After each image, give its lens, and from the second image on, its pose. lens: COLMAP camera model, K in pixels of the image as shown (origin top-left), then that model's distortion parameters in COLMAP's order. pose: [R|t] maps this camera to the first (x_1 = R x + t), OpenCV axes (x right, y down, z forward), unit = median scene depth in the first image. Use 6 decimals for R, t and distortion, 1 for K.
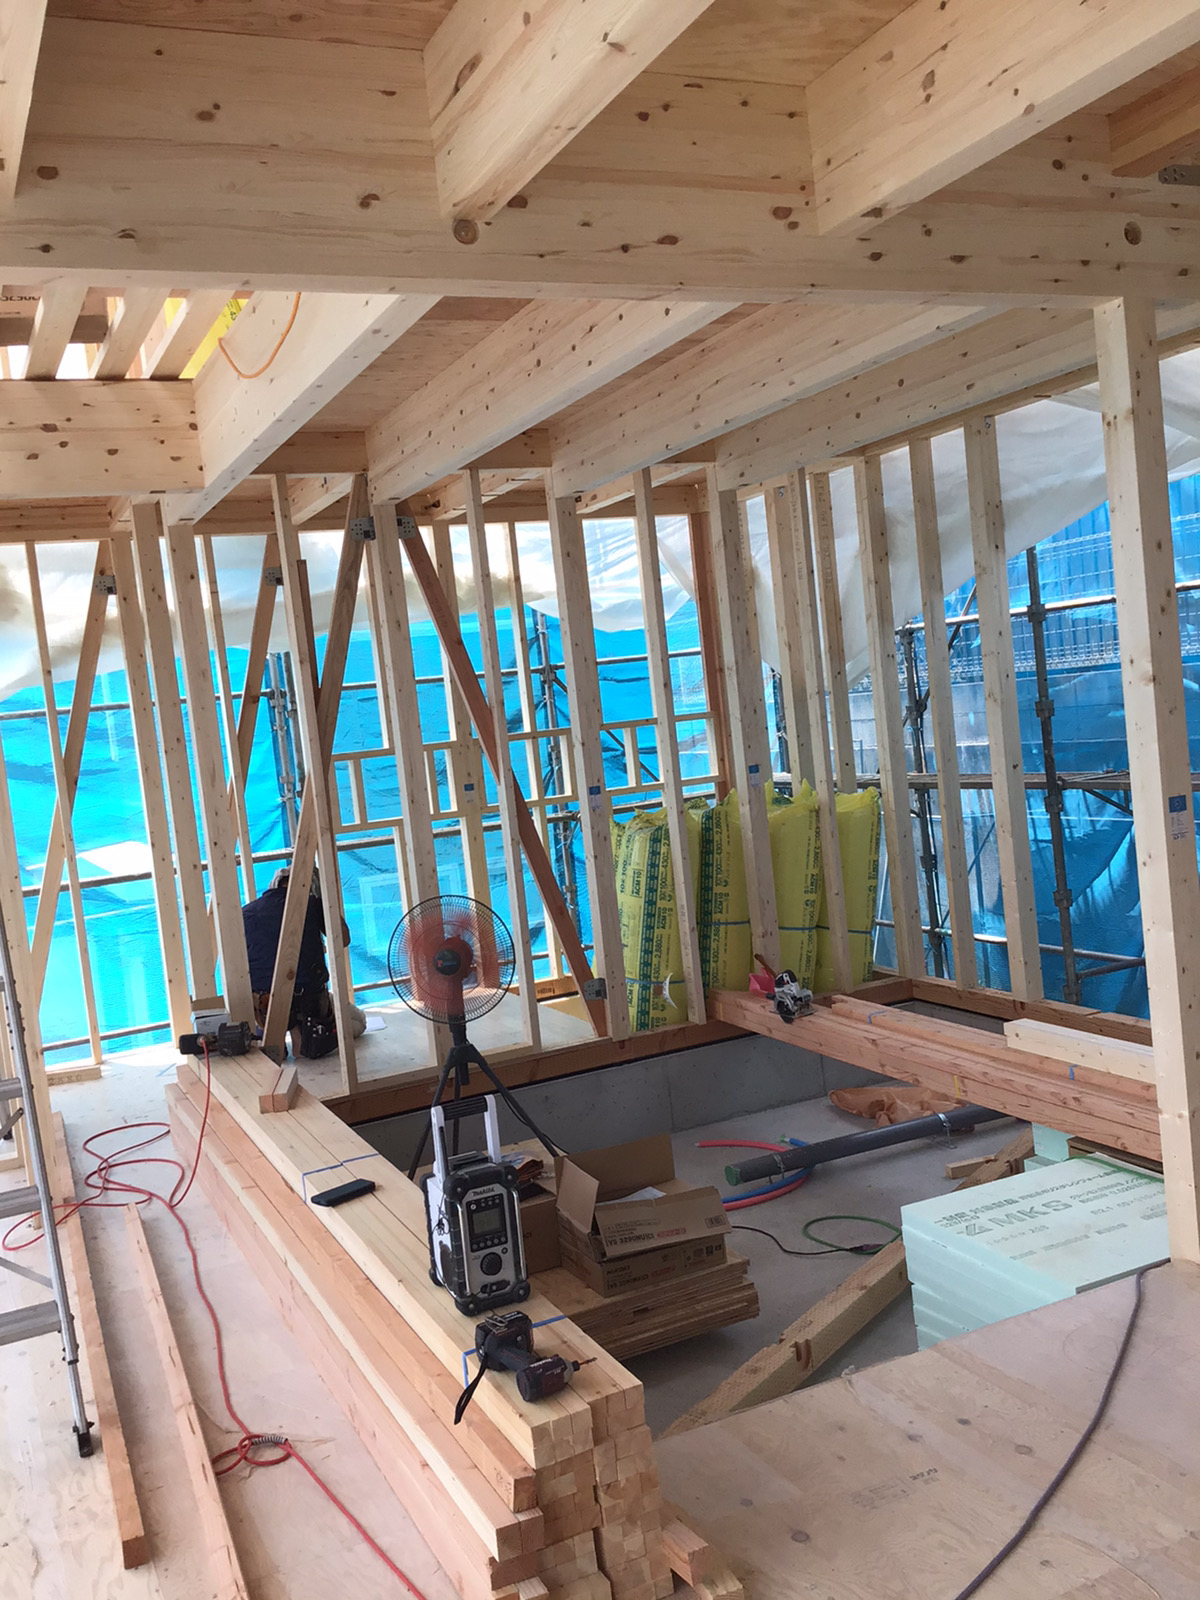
lens RADIAL K [[1464.0, 0, 600.0], [0, 1464.0, 800.0], [0, 0, 1]] dist [-0.012118, -0.017662]
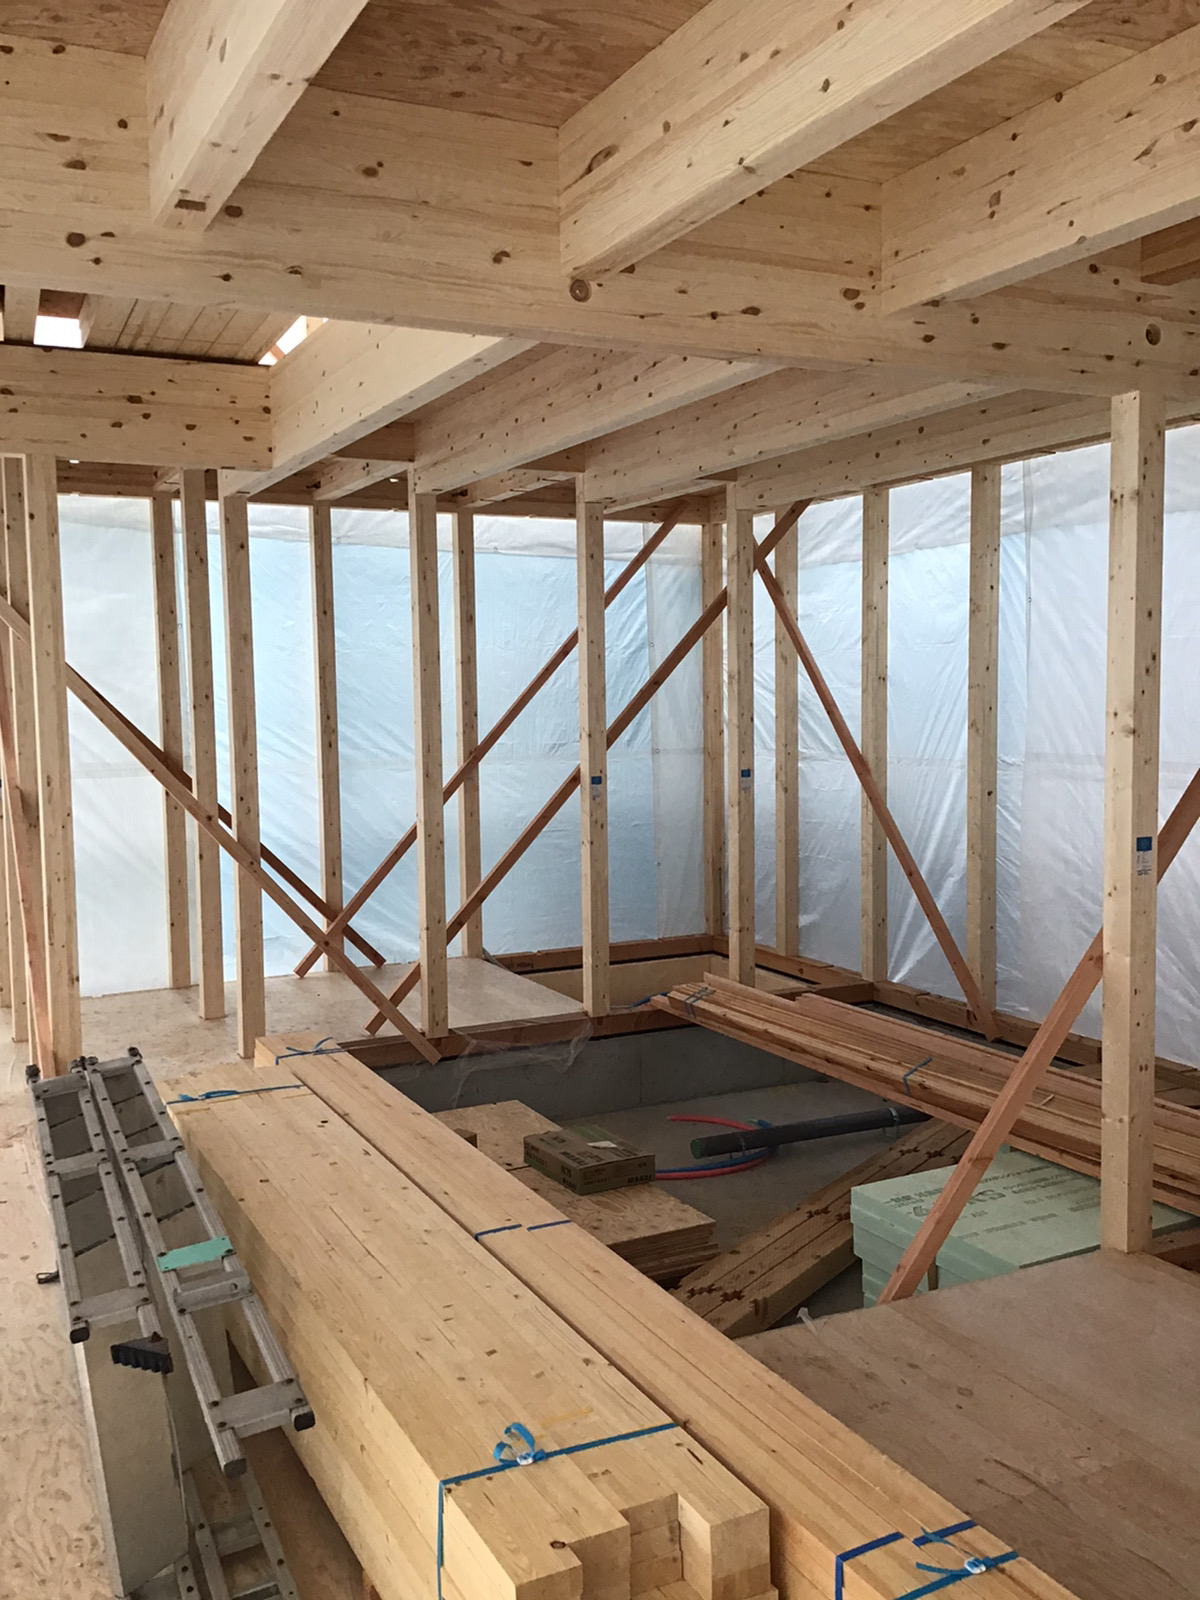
lens RADIAL K [[1462.8, 0, 600.0], [0, 1462.8, 800.0], [0, 0, 1]] dist [-0.005905, -0.013063]
pose [[0.995517, 0.089533, 0.030500, -0.067617], [-0.089853, 0.995912, 0.009277, -0.004875], [-0.029545, -0.011976, 0.999492, -0.128270]]
